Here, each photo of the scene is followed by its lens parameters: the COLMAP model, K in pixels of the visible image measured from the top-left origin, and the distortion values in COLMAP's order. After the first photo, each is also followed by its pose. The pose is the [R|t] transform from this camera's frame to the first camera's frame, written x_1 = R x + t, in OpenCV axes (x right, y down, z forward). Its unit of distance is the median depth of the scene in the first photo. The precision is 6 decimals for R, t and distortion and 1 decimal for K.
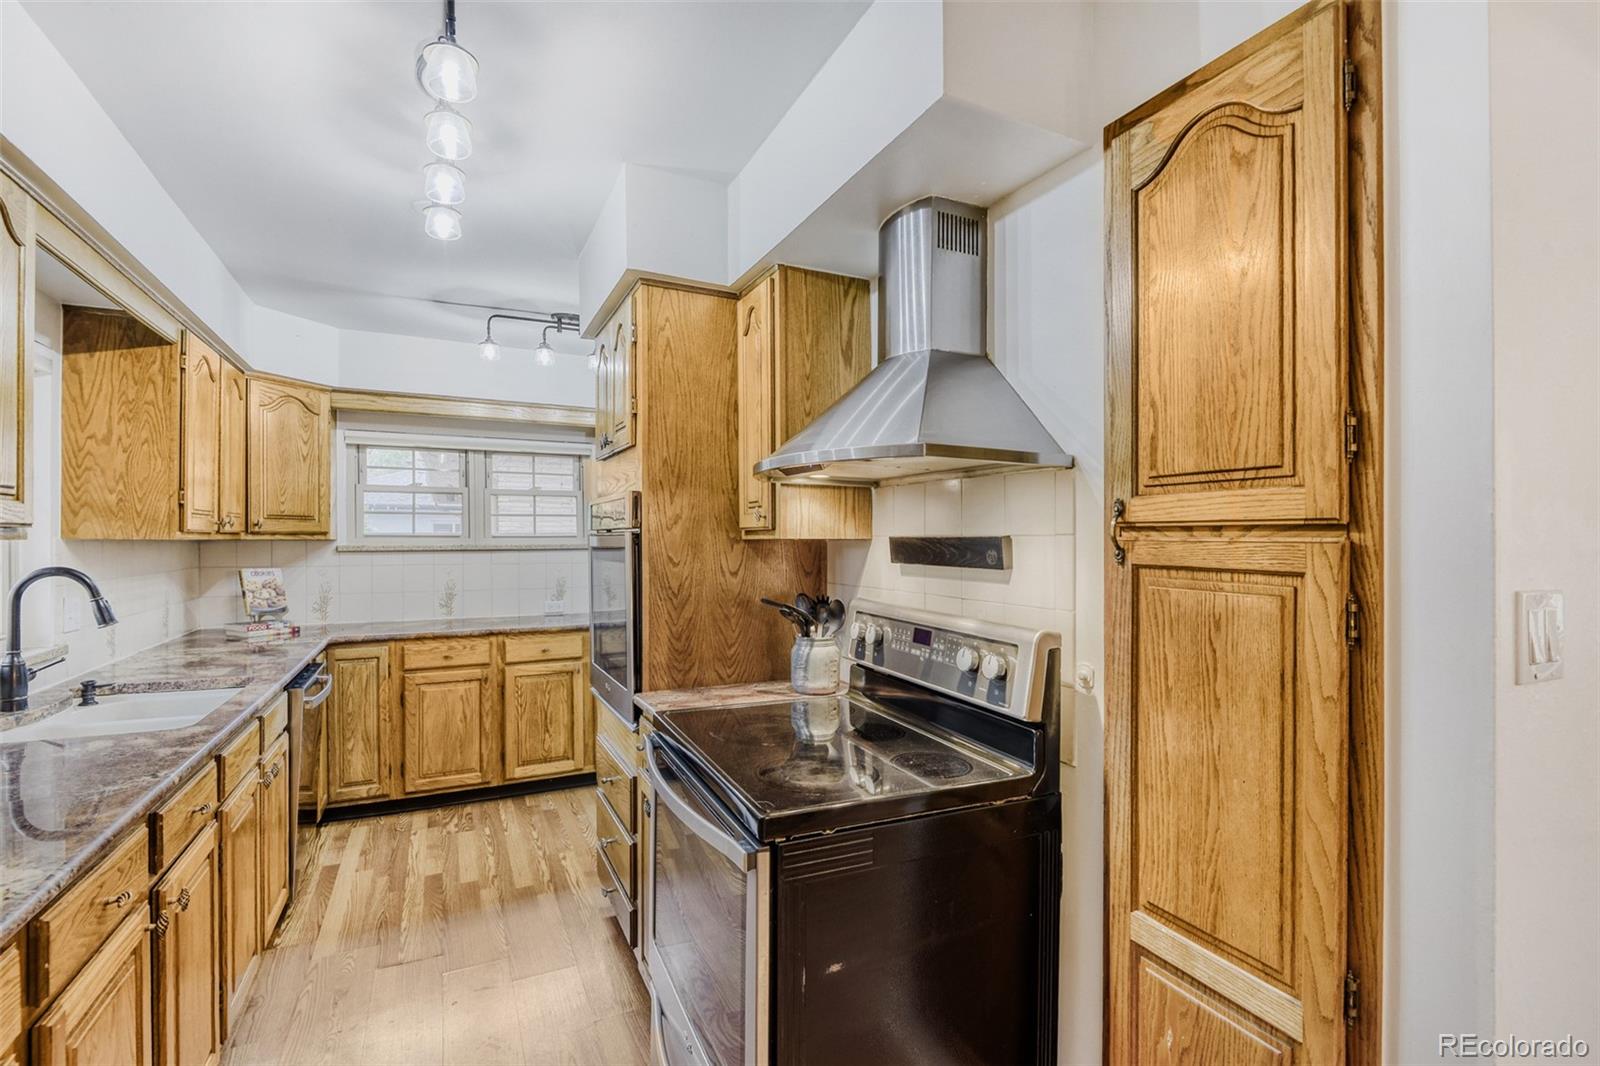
lens RADIAL K [[753.4, 0, 814.4], [0, 753.4, 542.6], [0, 0, 1]] dist [0.005661, -0.005560]
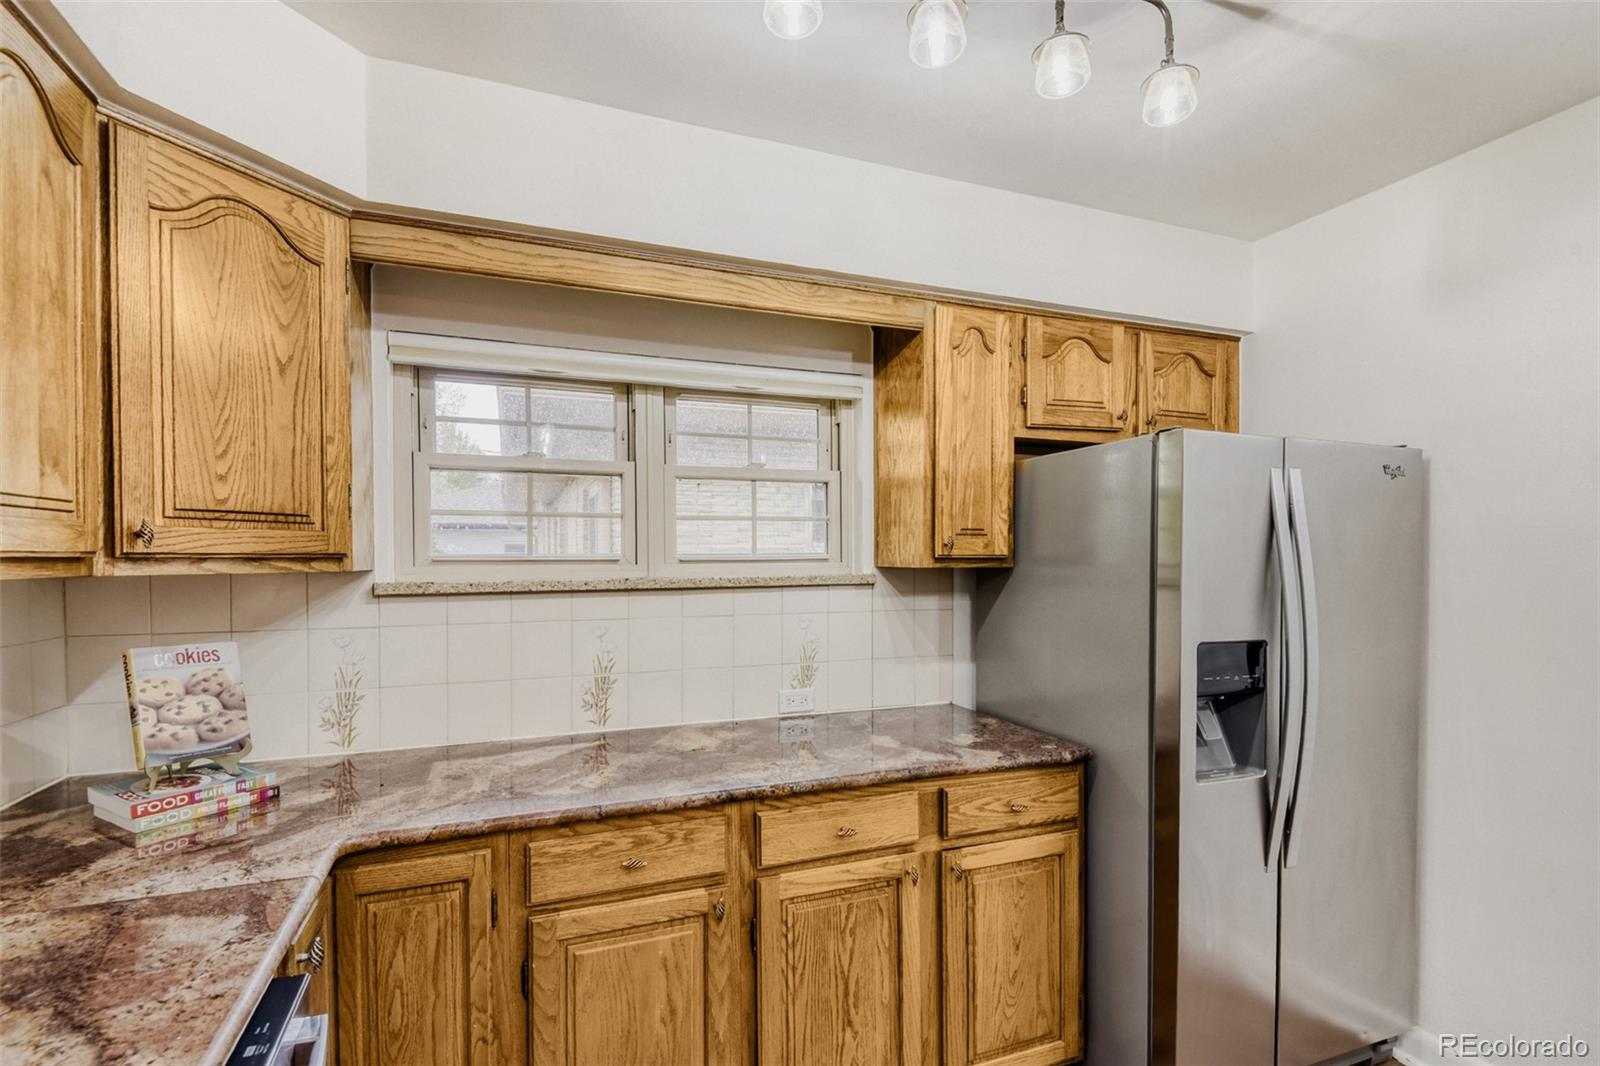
lens RADIAL K [[753.4, 0, 816.9], [0, 753.4, 563.9], [0, 0, 1]] dist [0.005661, -0.005560]
pose [[0.997637, -0.003617, -0.068612, -0.370912], [0.003806, 0.999989, 0.002633, -0.008881], [0.068601, -0.002888, 0.997640, 0.626196]]
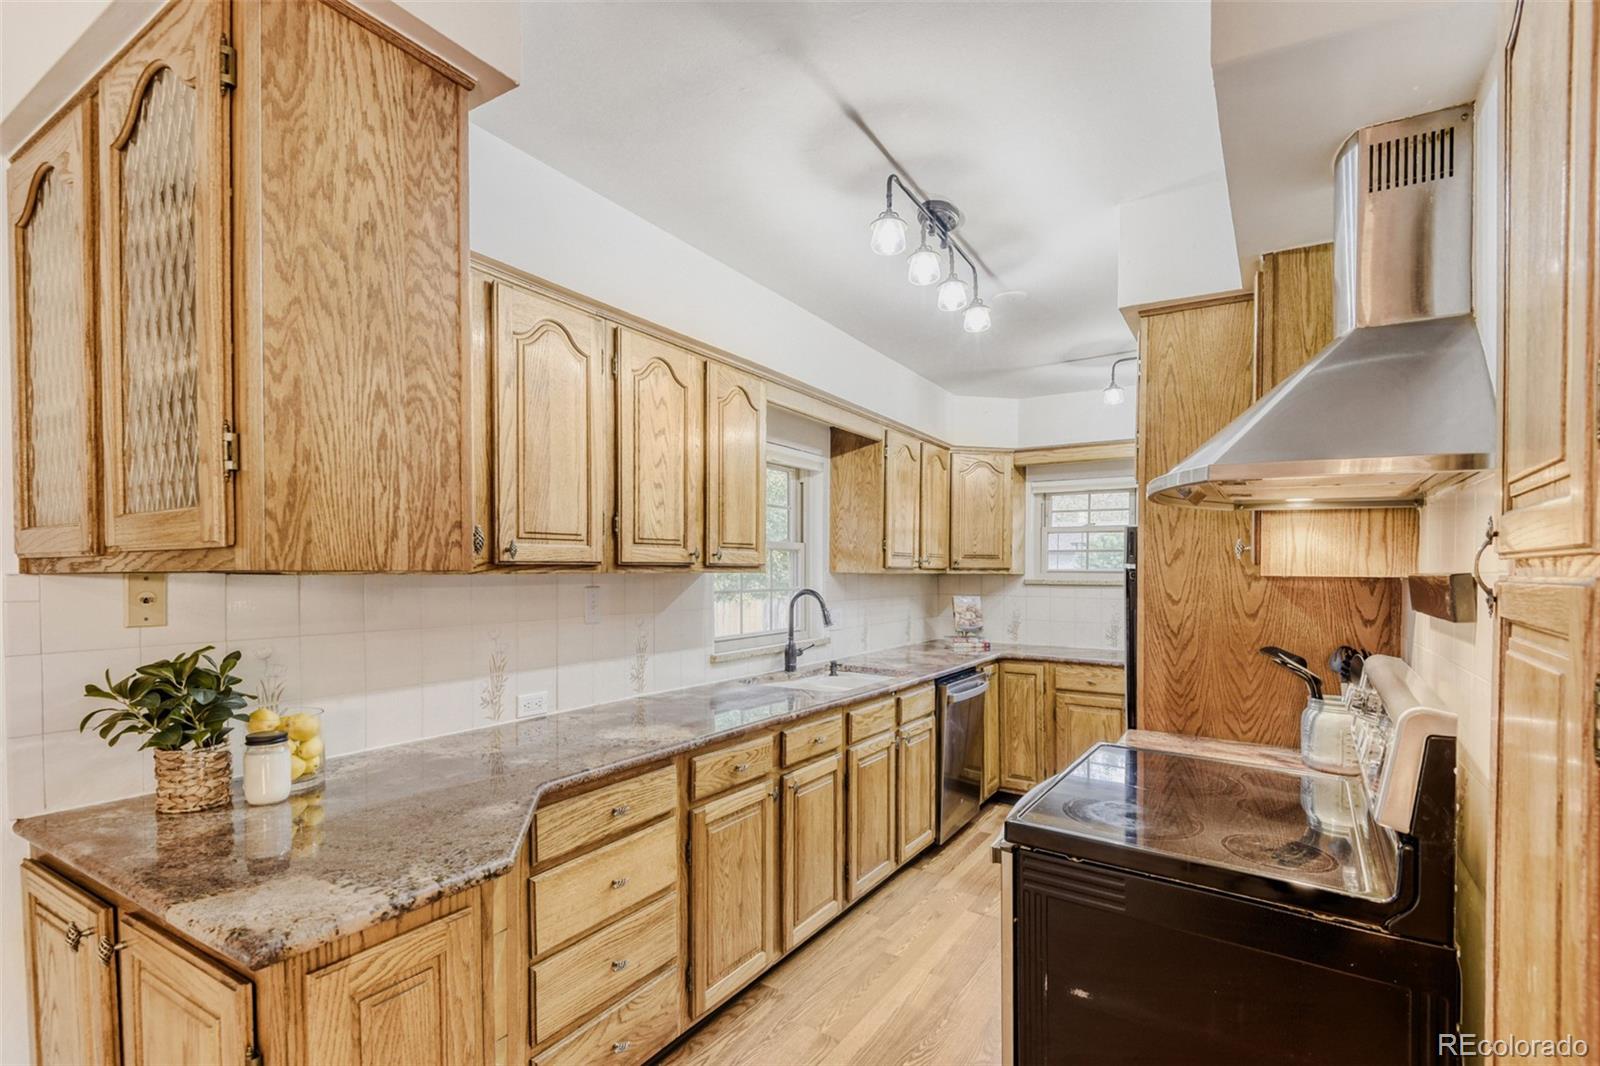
lens RADIAL K [[753.4, 0, 763.4], [0, 753.4, 585.4], [0, 0, 1]] dist [0.005661, -0.005560]
pose [[0.494909, 0.019925, -0.868716, 0.229393], [-0.012913, 0.999795, 0.015575, -0.000089], [0.868849, 0.003509, 0.495065, 0.048034]]
